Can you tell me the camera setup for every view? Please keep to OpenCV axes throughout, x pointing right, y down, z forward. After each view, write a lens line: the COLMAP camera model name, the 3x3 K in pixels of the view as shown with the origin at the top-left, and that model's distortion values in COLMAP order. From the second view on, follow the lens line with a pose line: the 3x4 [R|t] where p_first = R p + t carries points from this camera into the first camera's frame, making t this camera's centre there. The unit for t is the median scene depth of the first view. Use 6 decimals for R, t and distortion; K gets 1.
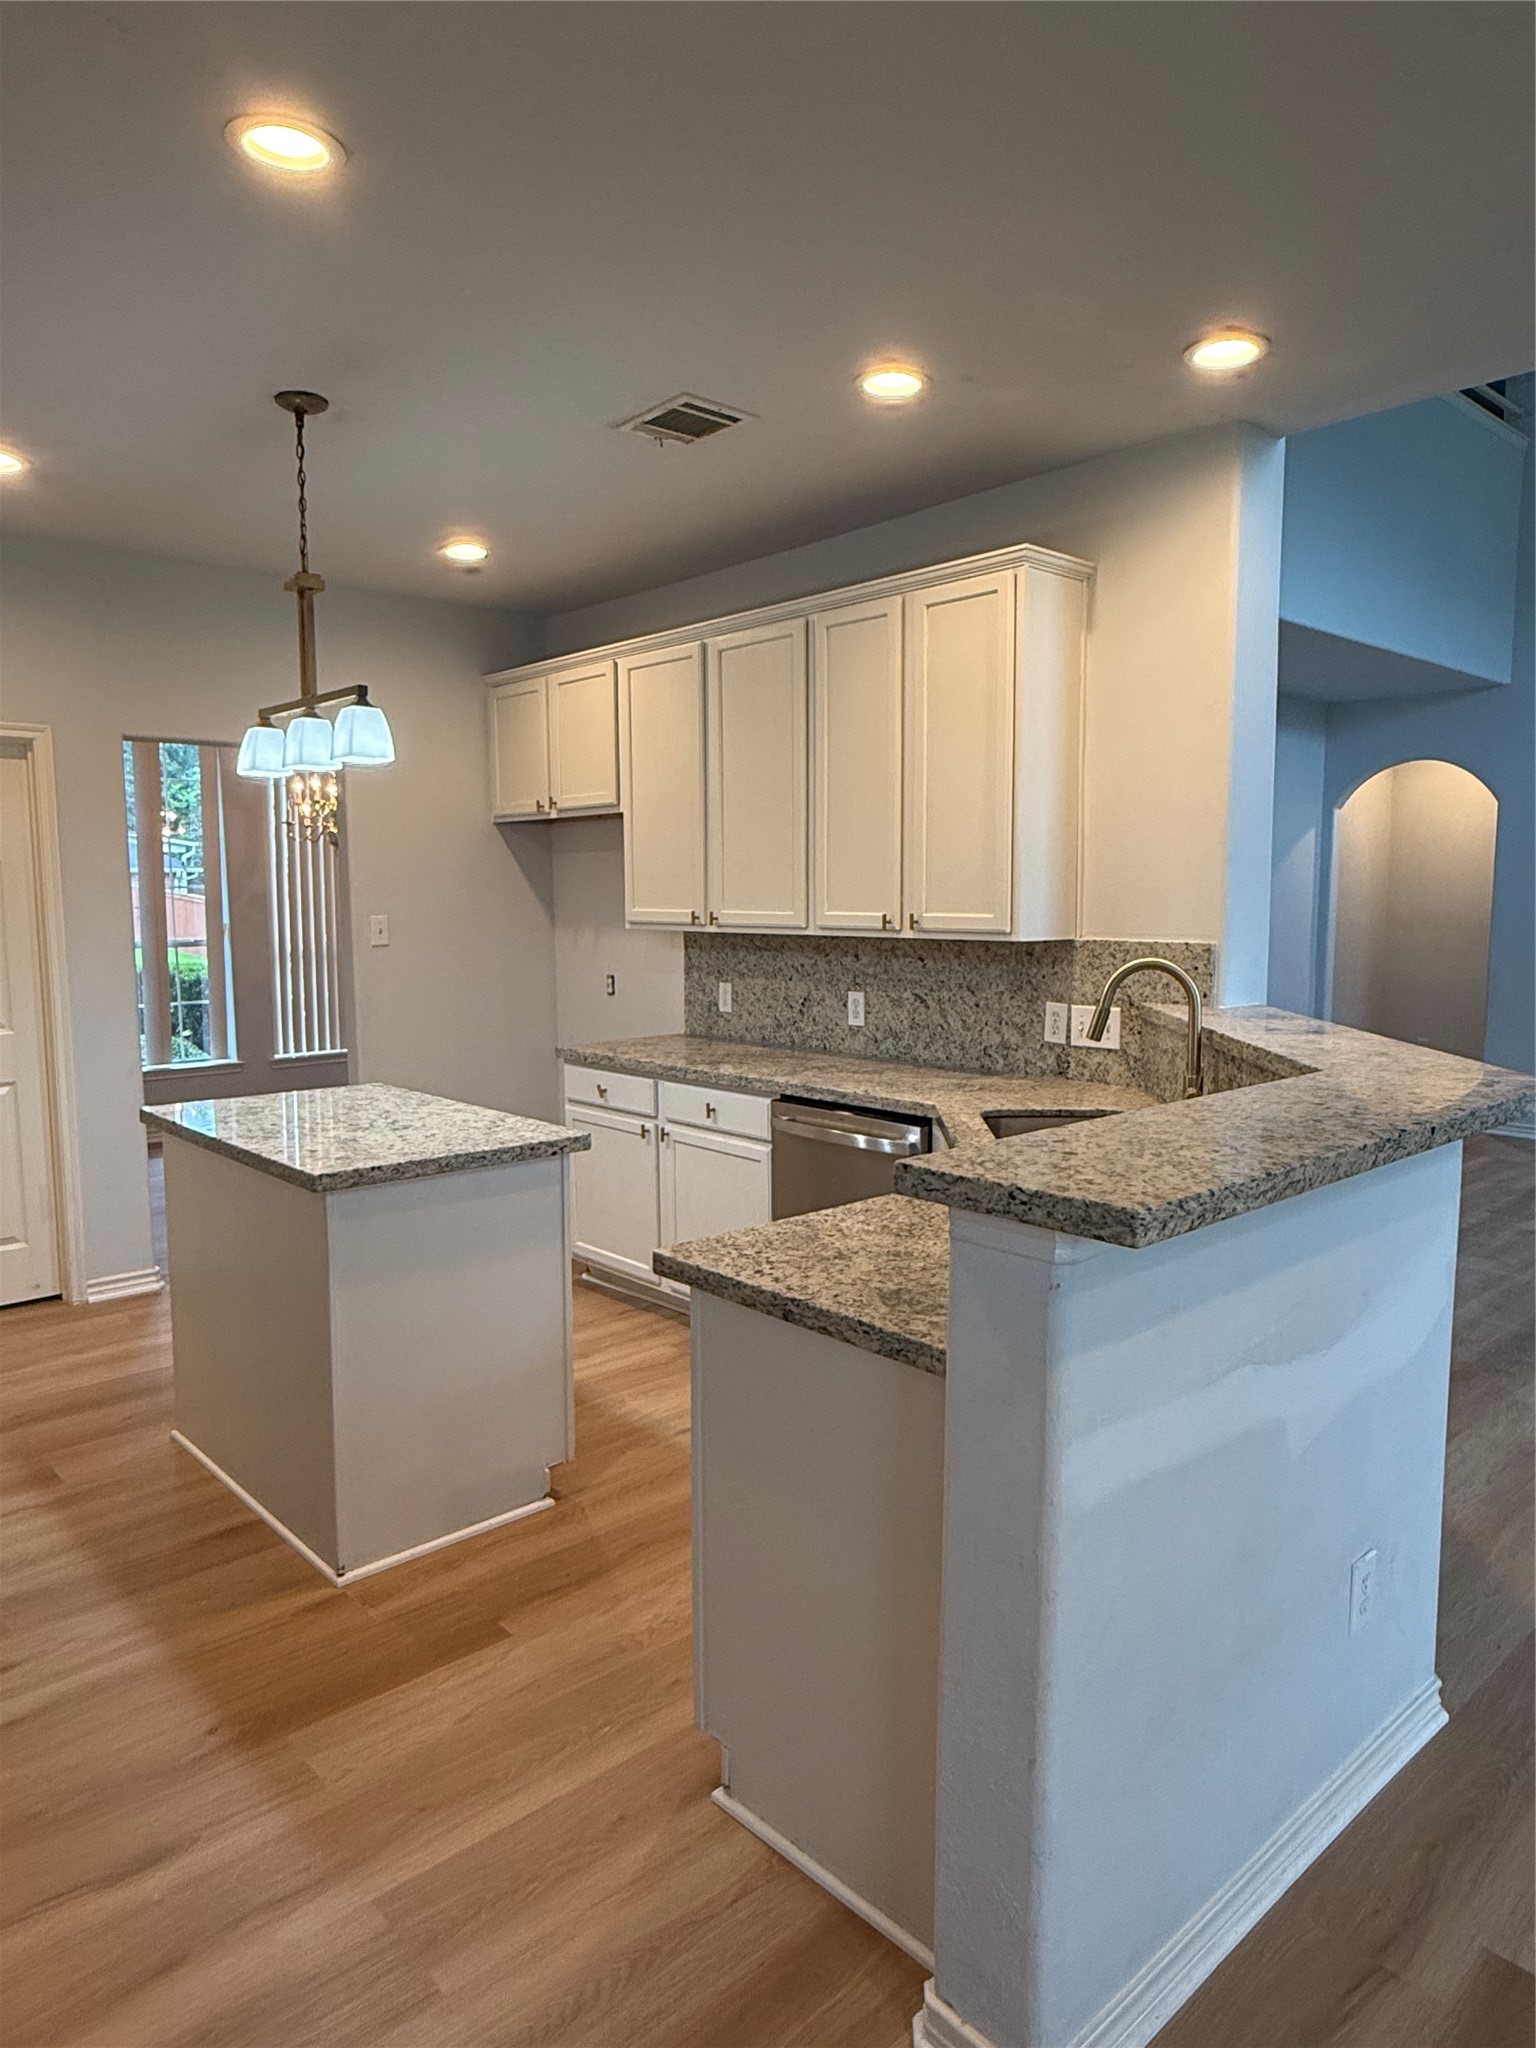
lens RADIAL K [[1301.9, 0, 768.0], [0, 1301.9, 1024.0], [0, 0, 1]] dist [-0.010791, -0.003663]
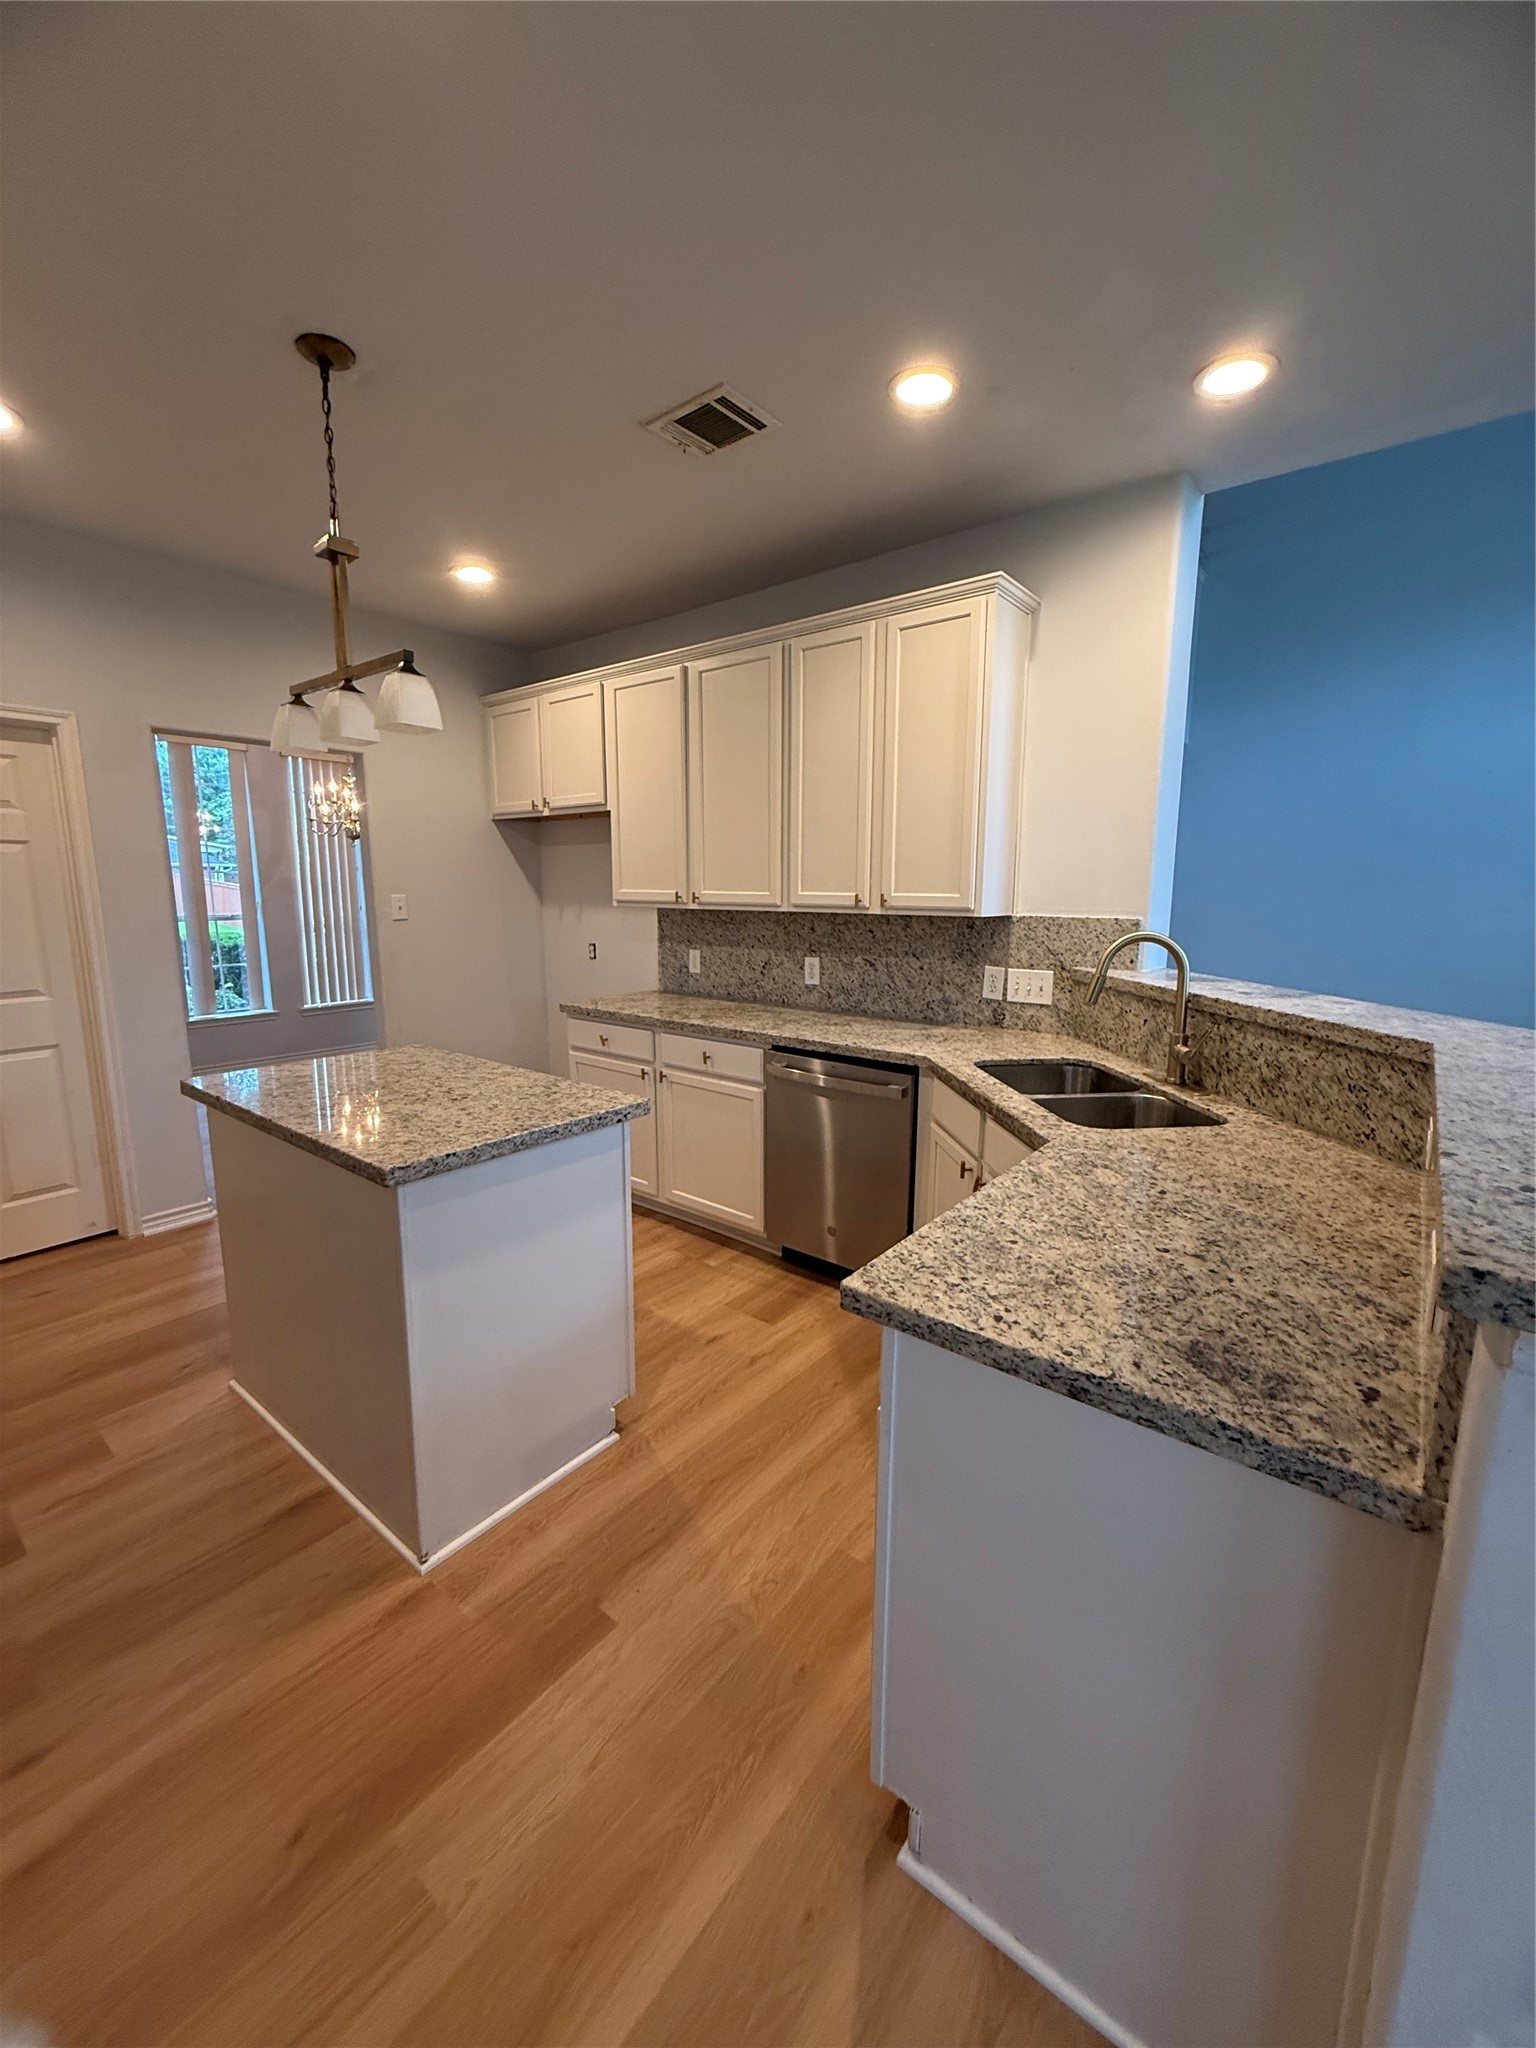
lens RADIAL K [[815.5, 0, 767.7], [0, 815.5, 1017.3], [0, 0, 1]] dist [-0.003540, 0.000231]
pose [[0.986628, -0.018316, 0.161958, -0.114738], [0.008714, 0.998172, 0.059801, -0.016193], [-0.162757, -0.057590, 0.984984, 0.259918]]
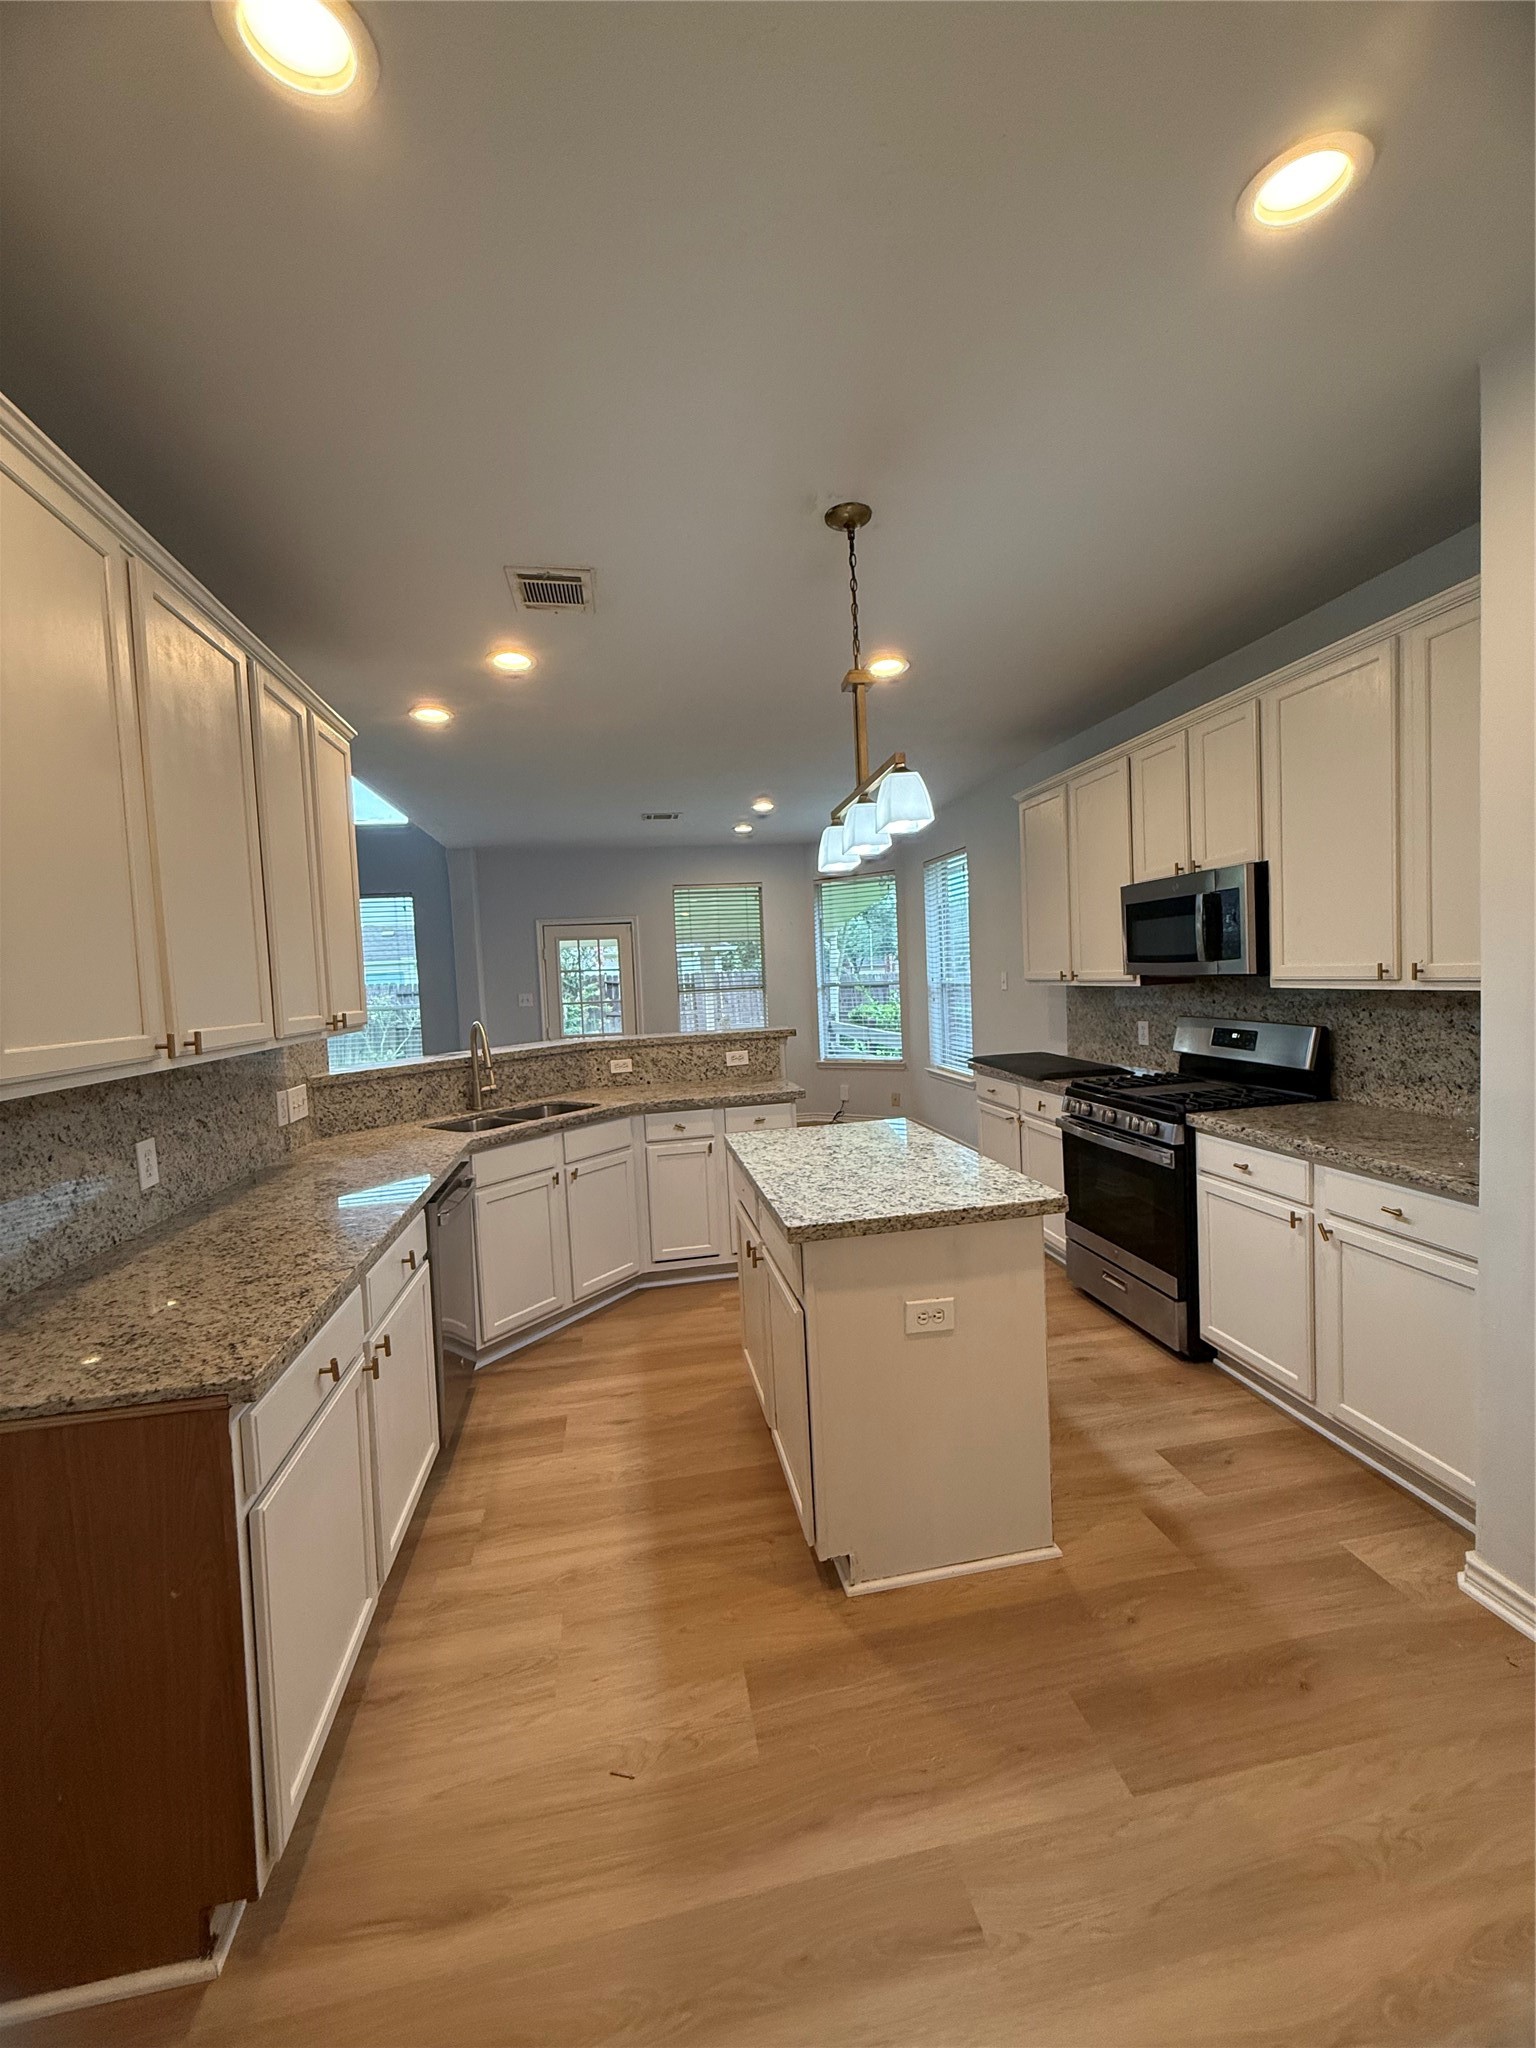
lens RADIAL K [[815.5, 0, 767.7], [0, 815.5, 1017.3], [0, 0, 1]] dist [-0.003540, 0.000231]
pose [[-0.849271, 0.016354, 0.527704, -0.519804], [0.104837, 0.984840, 0.138201, -0.132669], [-0.517444, 0.172693, -0.838111, 1.331581]]
